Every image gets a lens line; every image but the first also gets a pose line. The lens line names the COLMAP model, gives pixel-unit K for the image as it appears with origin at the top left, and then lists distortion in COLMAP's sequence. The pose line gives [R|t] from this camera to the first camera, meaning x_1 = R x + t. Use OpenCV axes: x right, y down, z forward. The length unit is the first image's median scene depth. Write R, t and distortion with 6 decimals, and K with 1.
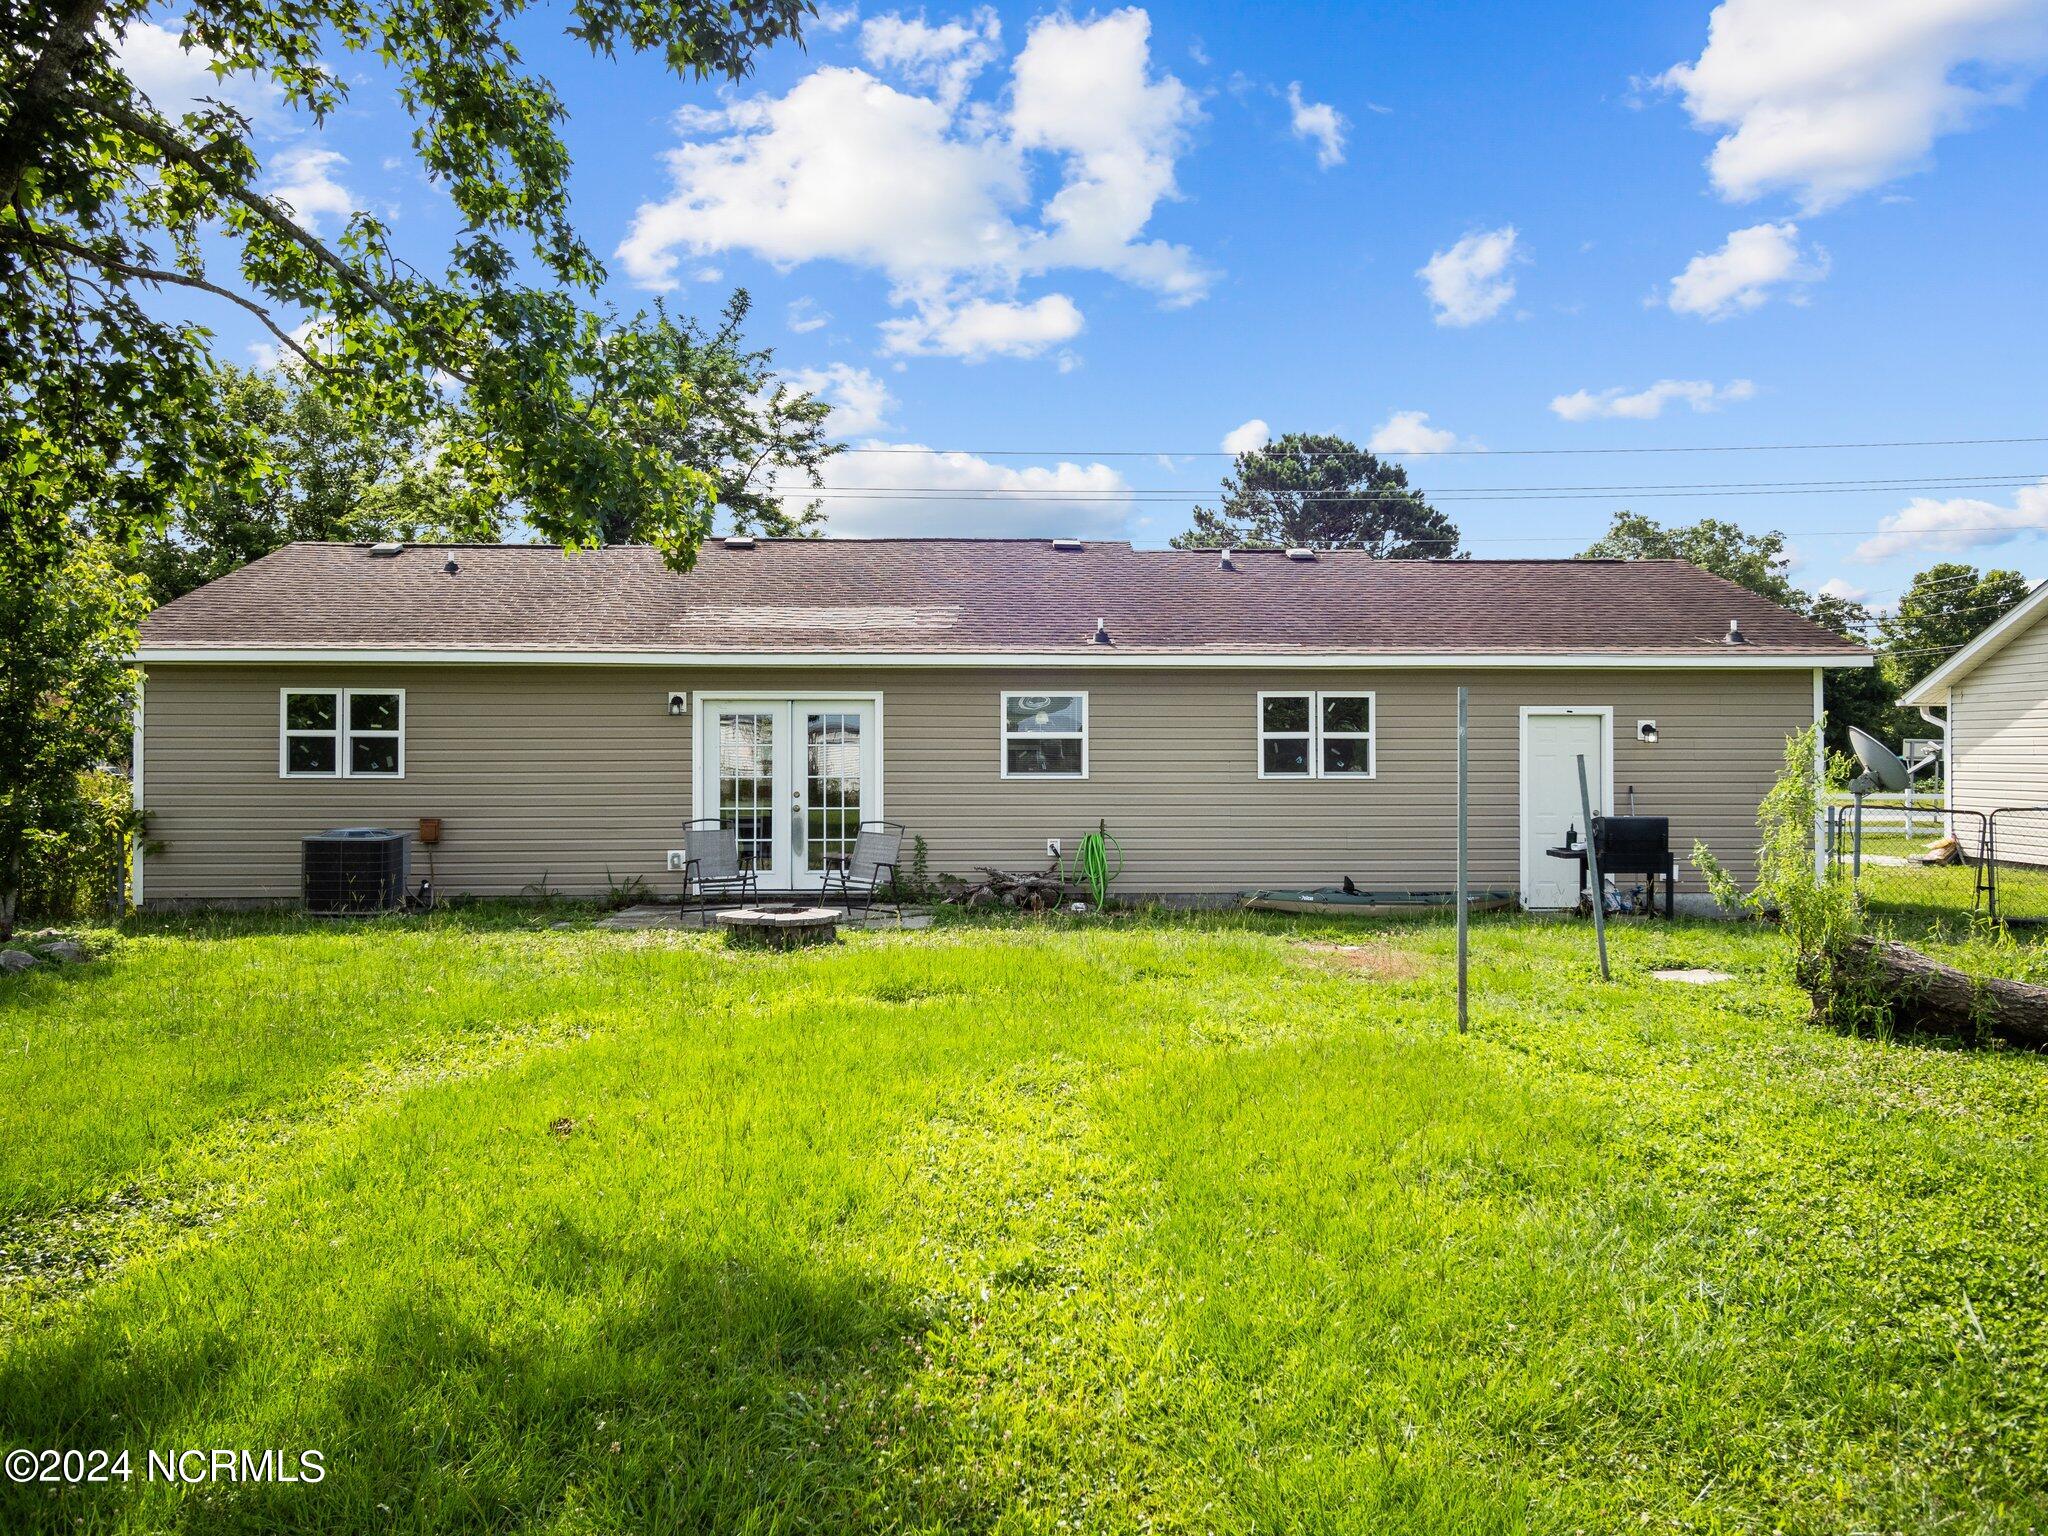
lens RADIAL K [[1638.6, 0, 1057.0], [0, 1638.6, 749.0], [0, 0, 1]] dist [0.000089, -0.000732]
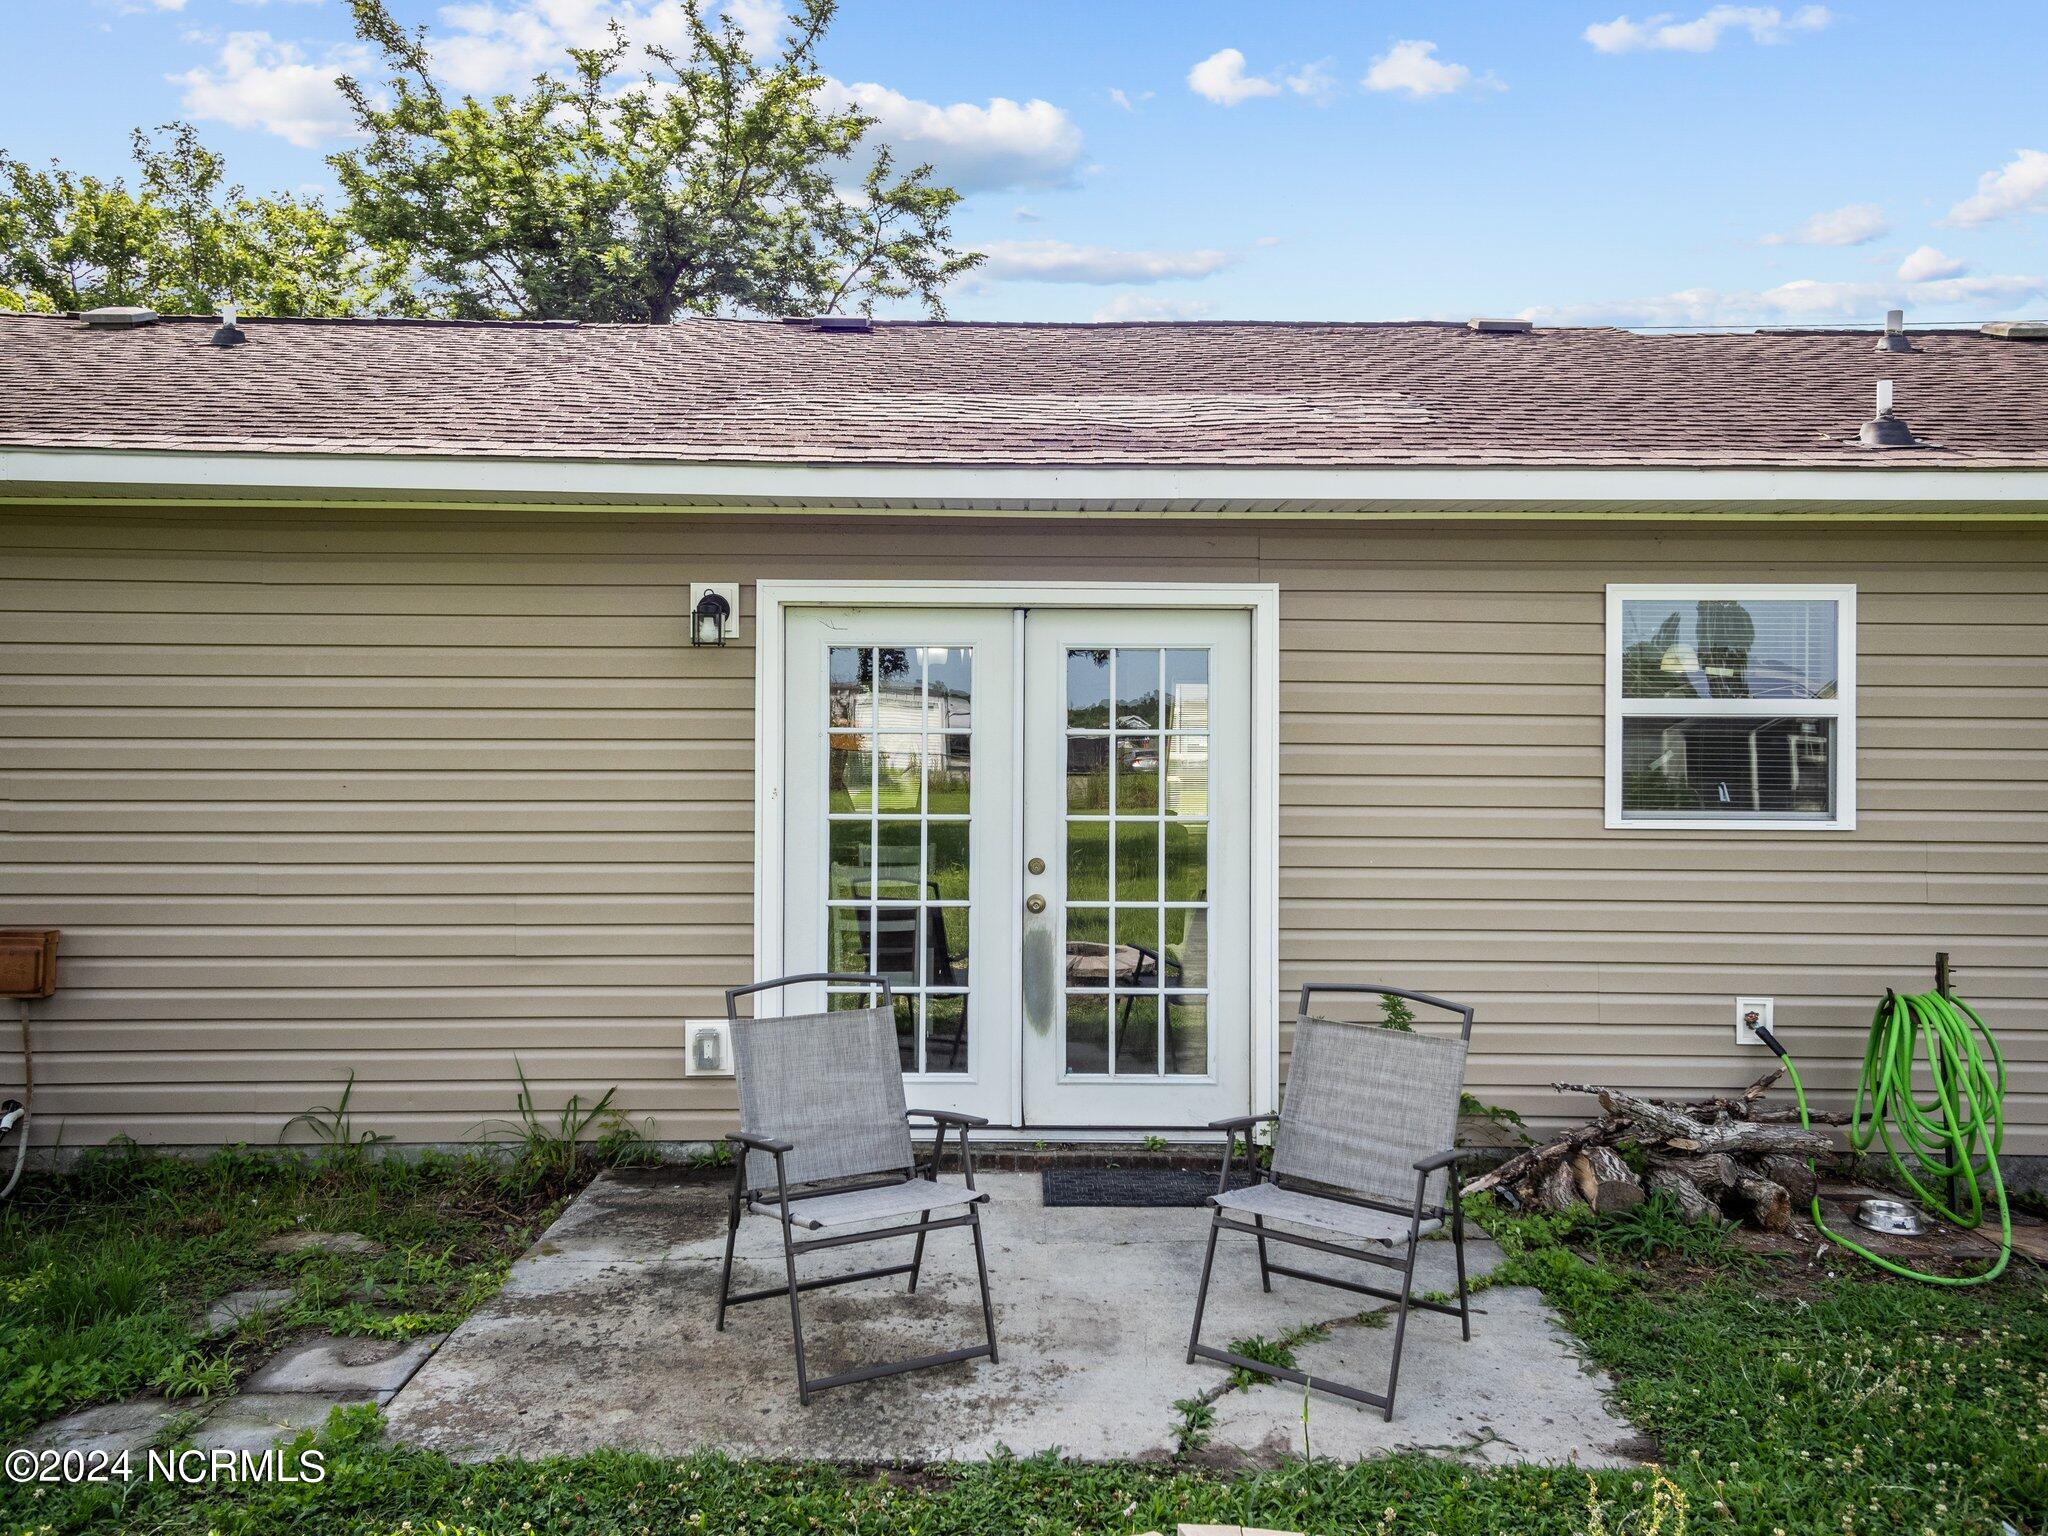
lens RADIAL K [[1656.2, 0, 1022.1], [0, 1656.2, 739.3], [0, 0, 1]] dist [0.044644, 0.004591]
pose [[0.998771, 0.005735, -0.049236, -0.143886], [-0.005400, 0.999961, 0.006948, -0.003058], [0.049274, -0.006673, 0.998763, 0.630069]]
